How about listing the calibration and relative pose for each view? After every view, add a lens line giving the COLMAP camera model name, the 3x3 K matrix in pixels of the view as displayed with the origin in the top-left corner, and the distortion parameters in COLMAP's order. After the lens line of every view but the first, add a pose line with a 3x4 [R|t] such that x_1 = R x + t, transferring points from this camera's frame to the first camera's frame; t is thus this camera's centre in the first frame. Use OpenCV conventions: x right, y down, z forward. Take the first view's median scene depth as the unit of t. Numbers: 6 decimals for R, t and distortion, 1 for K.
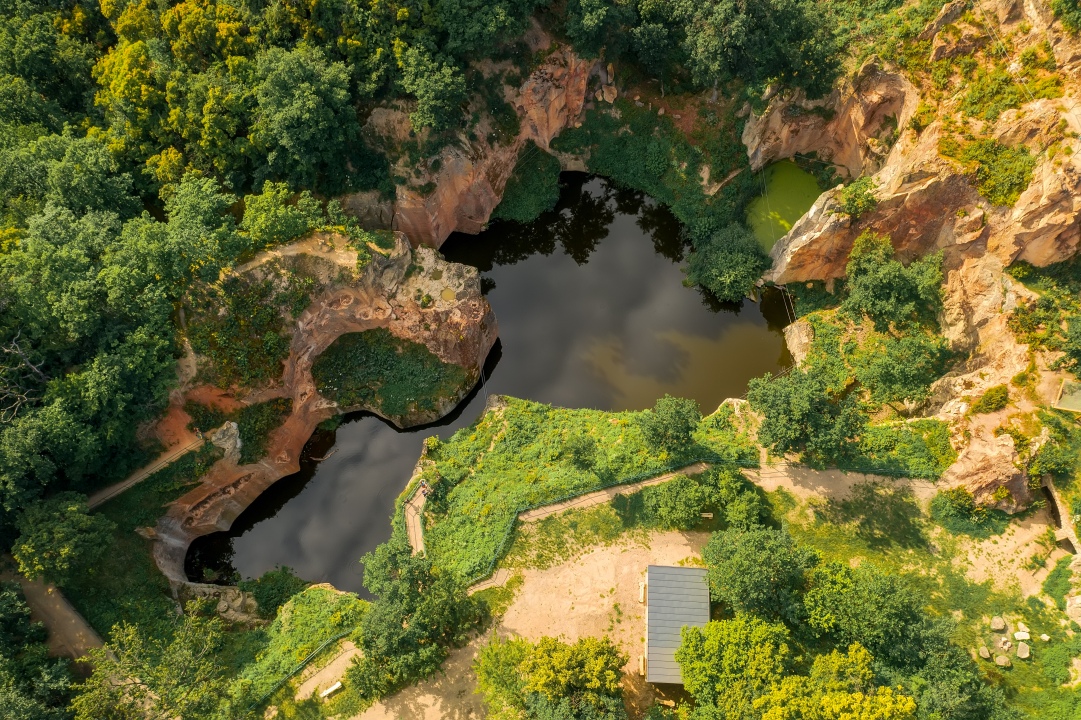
lens RADIAL K [[854.0, 0, 539.4], [0, 854.0, 359.3], [0, 0, 1]] dist [-0.008643, -0.002773]
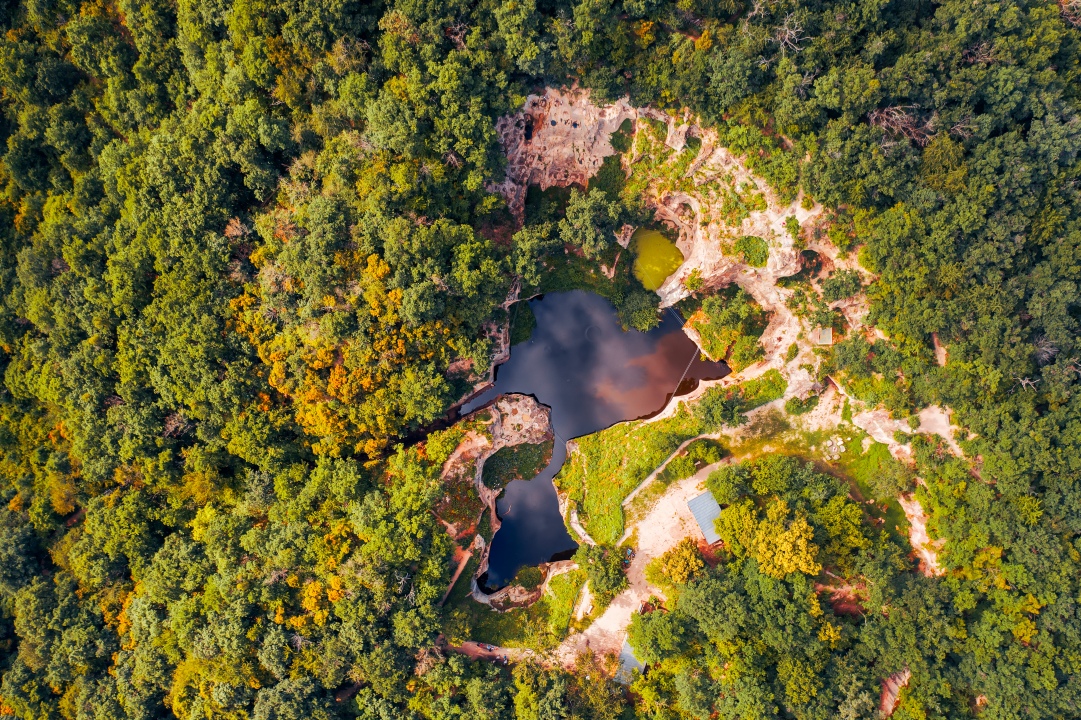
lens RADIAL K [[854.0, 0, 542.7], [0, 854.0, 359.6], [0, 0, 1]] dist [-0.008643, -0.002773]
pose [[0.862100, -0.506738, 0.001065, -0.012627], [0.470923, 0.801942, 0.367587, -0.992188], [-0.187124, -0.316395, 0.929989, -0.846095]]
